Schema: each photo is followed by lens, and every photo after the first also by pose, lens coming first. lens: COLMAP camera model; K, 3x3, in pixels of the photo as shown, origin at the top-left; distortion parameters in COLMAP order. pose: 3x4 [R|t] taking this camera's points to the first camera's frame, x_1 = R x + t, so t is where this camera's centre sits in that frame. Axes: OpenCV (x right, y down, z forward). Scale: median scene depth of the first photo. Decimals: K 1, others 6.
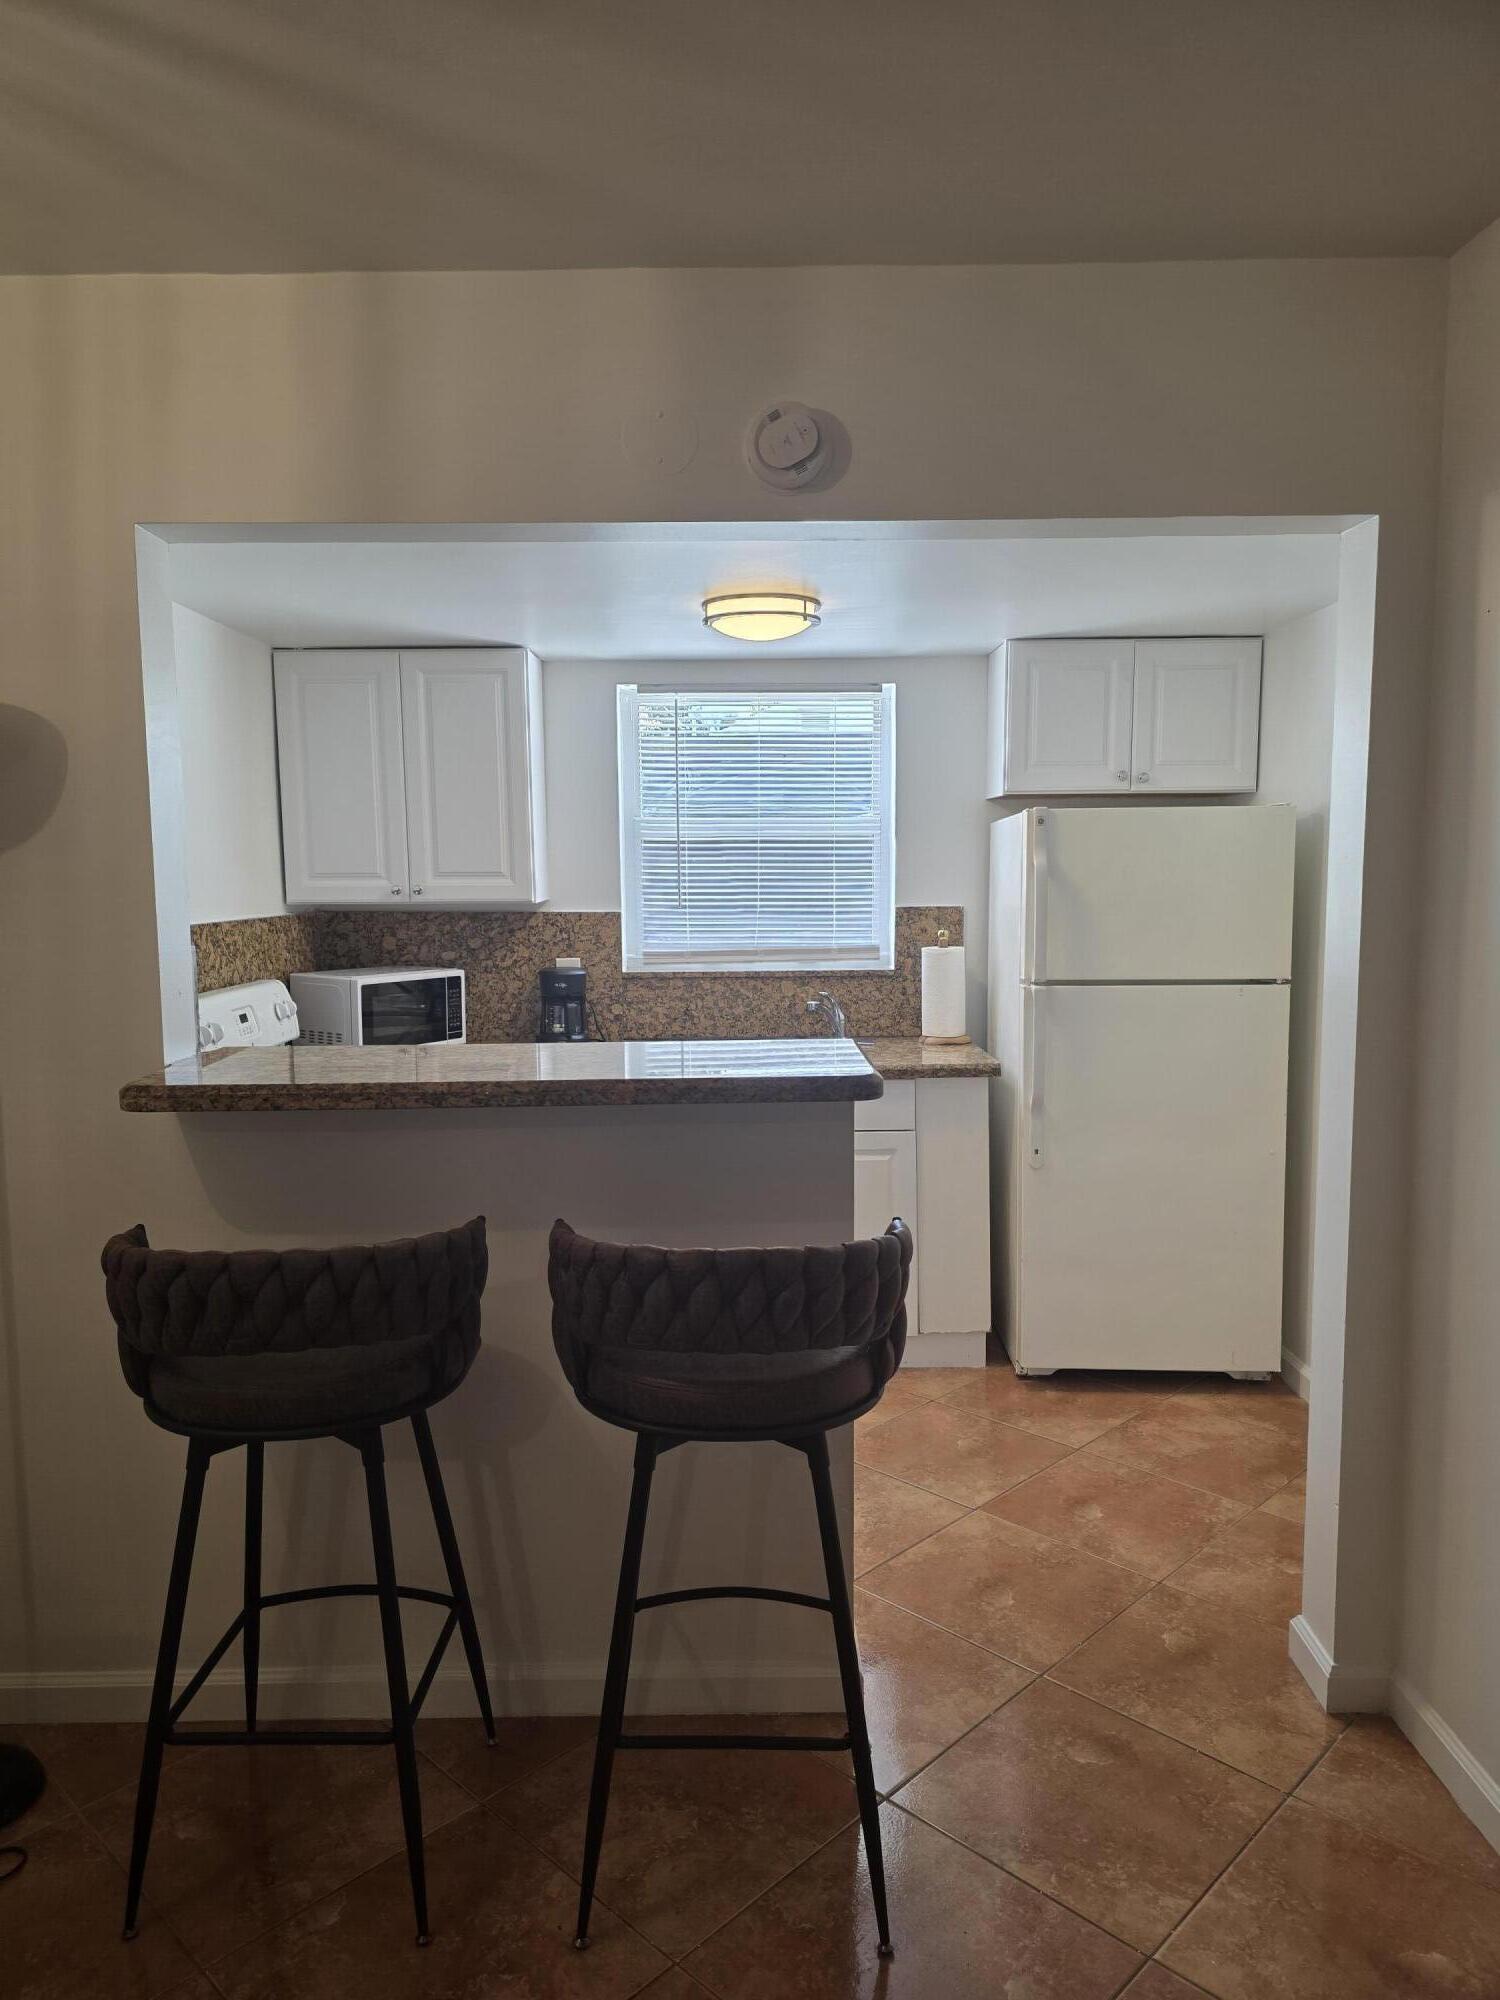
lens RADIAL K [[1340.5, 0, 754.0], [0, 1340.5, 1000.9], [0, 0, 1]] dist [0.005909, -0.013001]
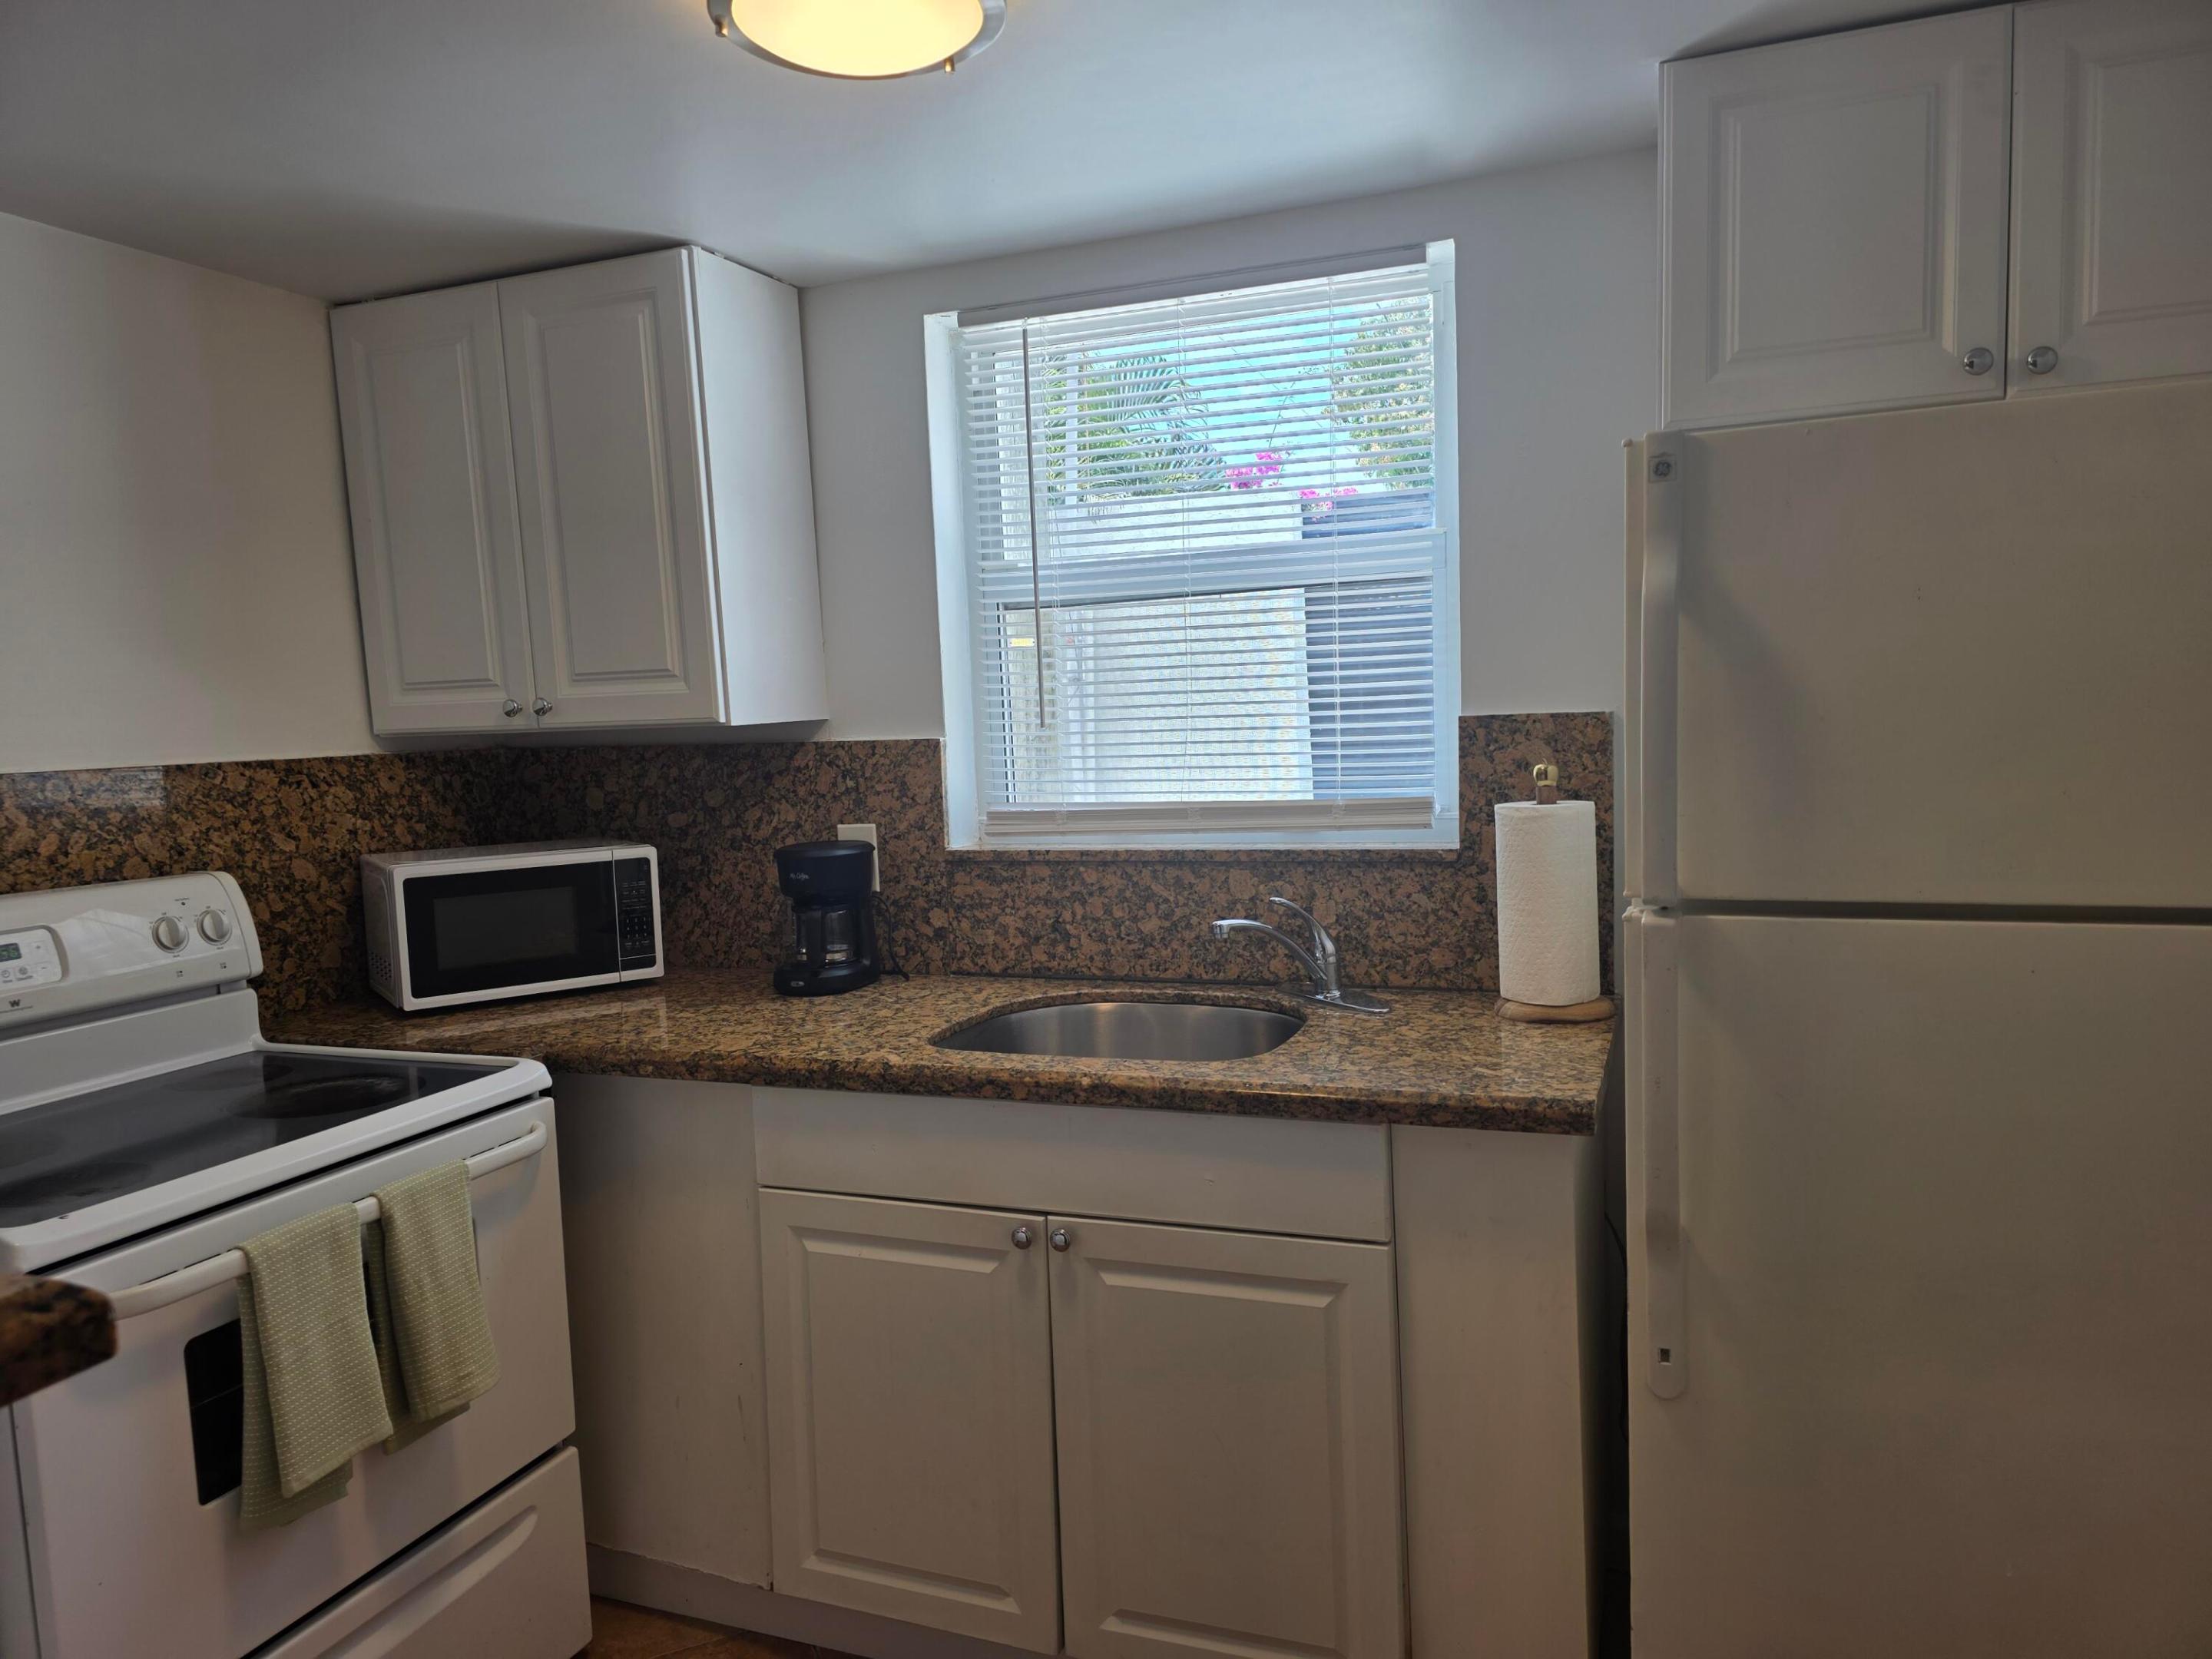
lens RADIAL K [[1482.6, 0, 1102.0], [0, 1482.6, 841.2], [0, 0, 1]] dist [0.005909, -0.013001]
pose [[0.929718, 0.005295, -0.368235, 0.181727], [-0.005913, 0.999982, -0.000549, -0.025153], [0.368226, 0.002688, 0.929732, 0.468166]]
